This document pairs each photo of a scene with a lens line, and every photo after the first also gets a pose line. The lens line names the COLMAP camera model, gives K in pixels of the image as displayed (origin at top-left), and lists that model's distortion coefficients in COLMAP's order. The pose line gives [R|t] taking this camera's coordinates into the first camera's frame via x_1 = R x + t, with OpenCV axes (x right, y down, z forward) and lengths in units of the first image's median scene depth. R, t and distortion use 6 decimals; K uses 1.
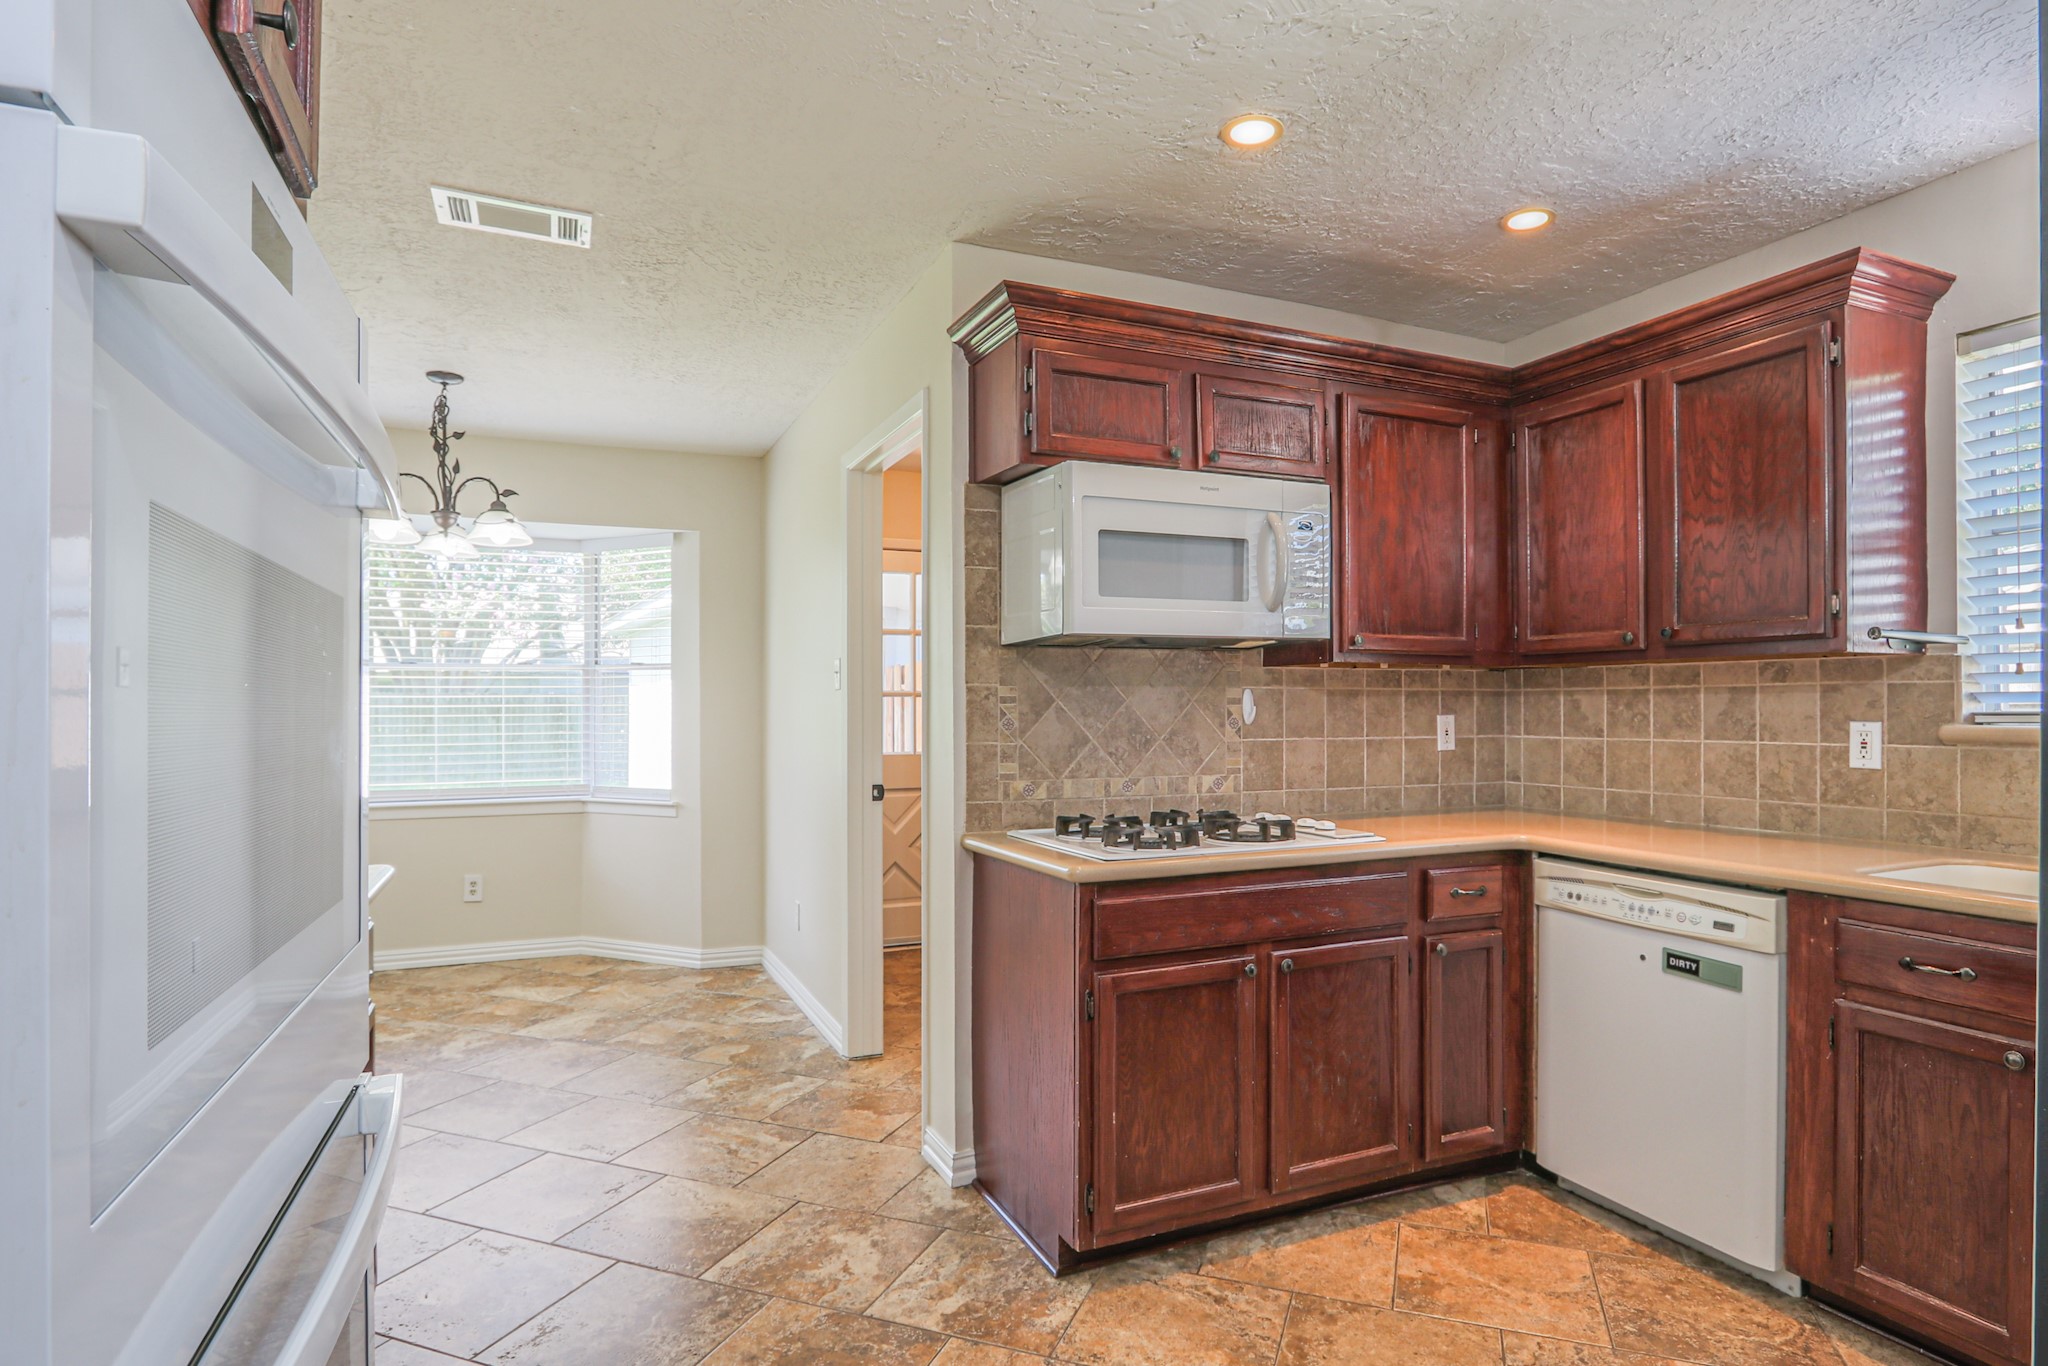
lens RADIAL K [[1062.0, 0, 1022.3], [0, 1062.0, 692.8], [0, 0, 1]] dist [-0.003335, 0.000435]
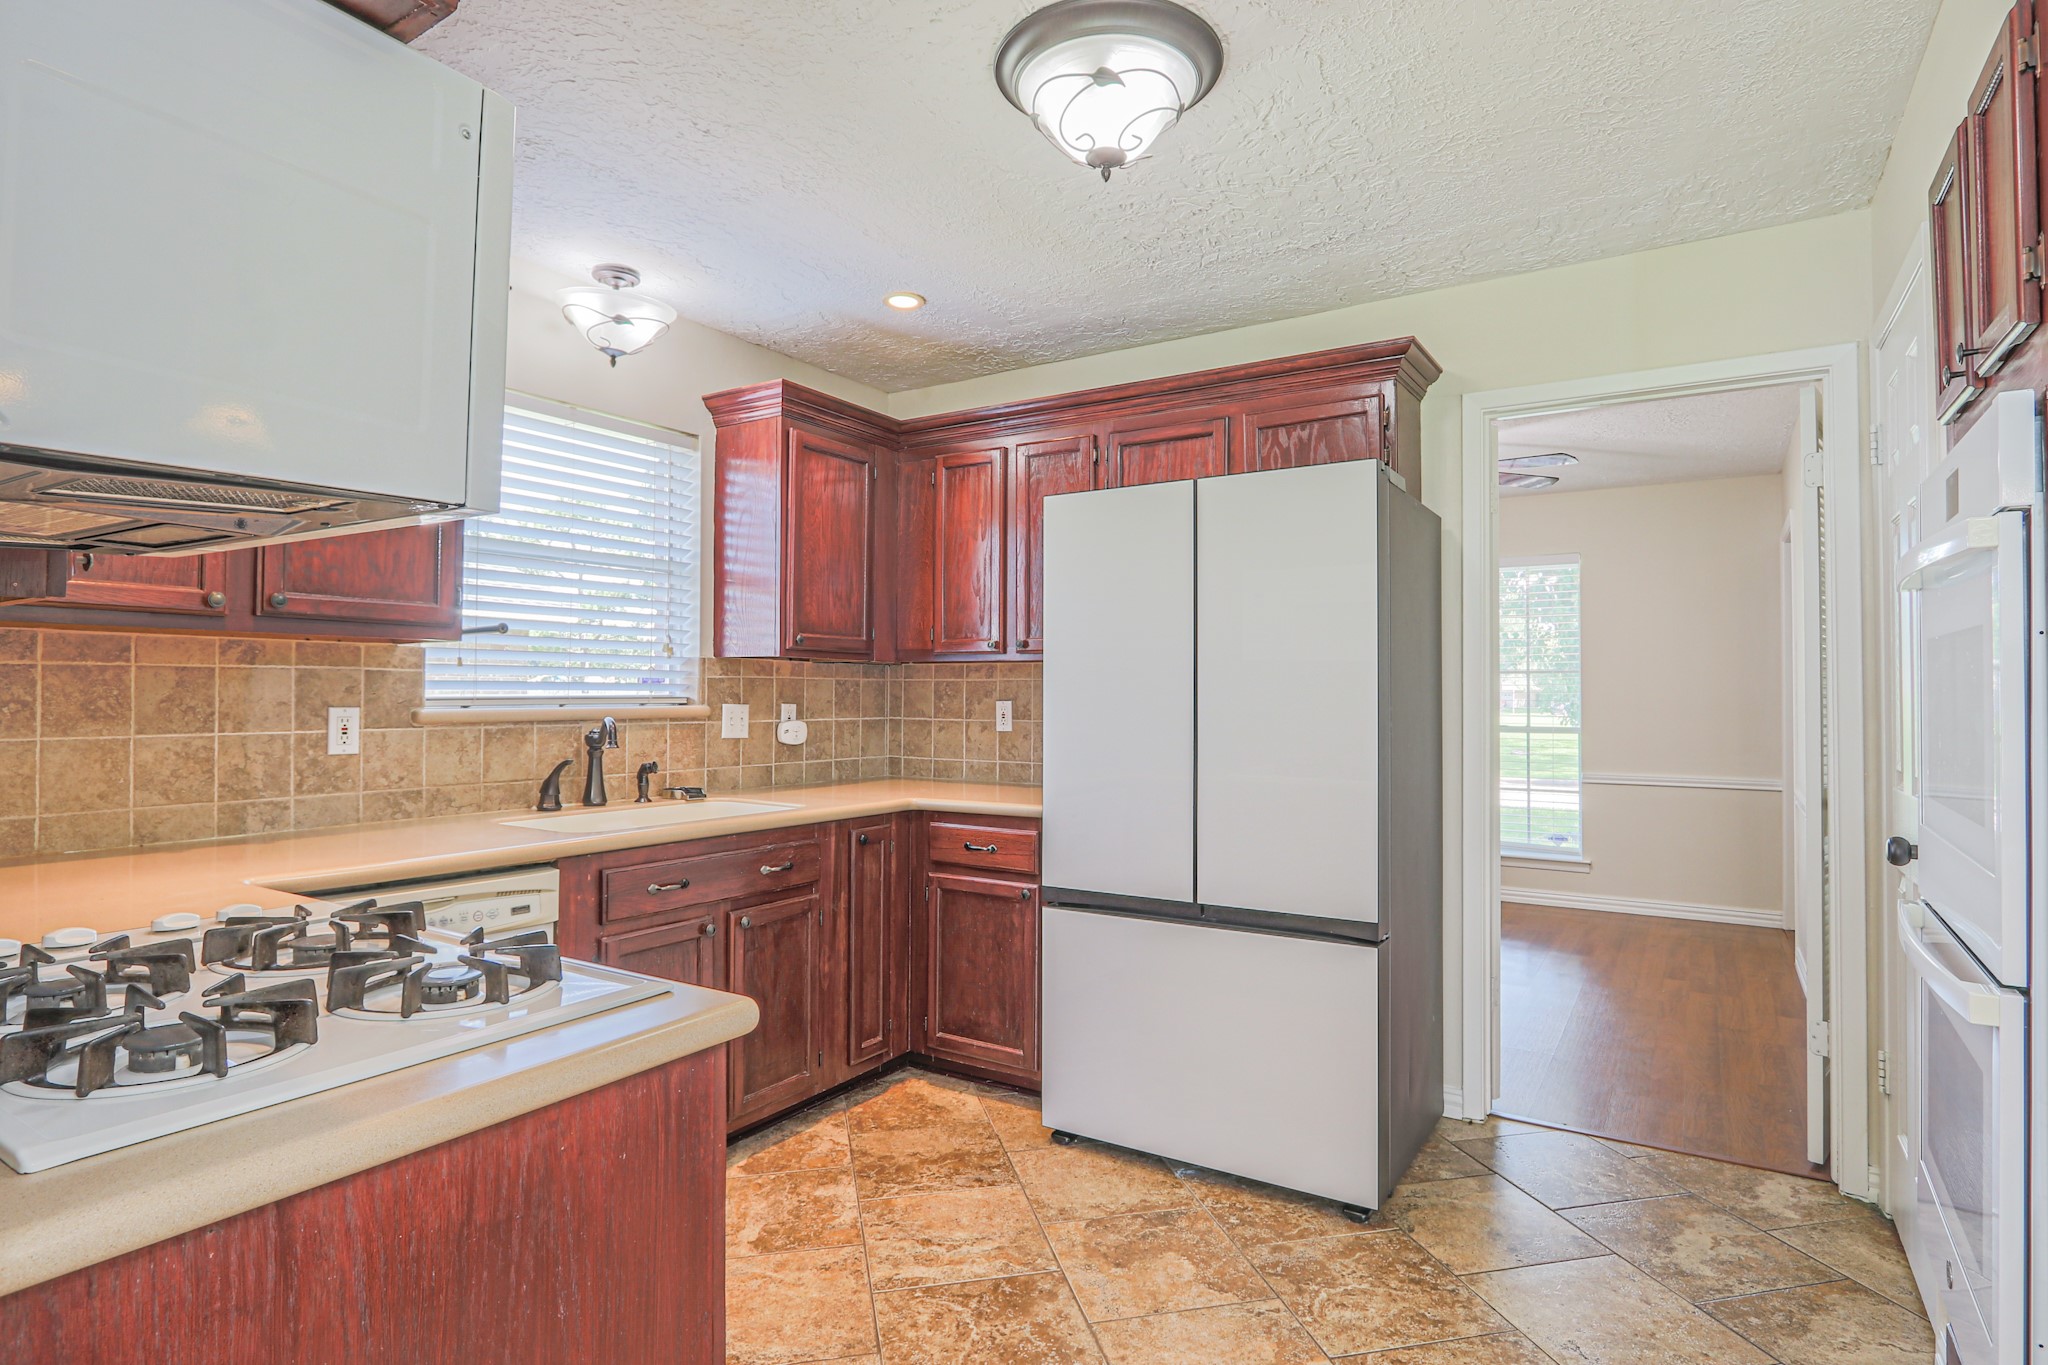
lens RADIAL K [[1062.0, 0, 1022.0], [0, 1062.0, 686.1], [0, 0, 1]] dist [-0.003335, 0.000435]
pose [[-0.546746, 0.005238, 0.837282, -0.381896], [-0.015990, 0.999733, -0.016696, 0.013135], [-0.837146, -0.022517, -0.546516, 0.979434]]
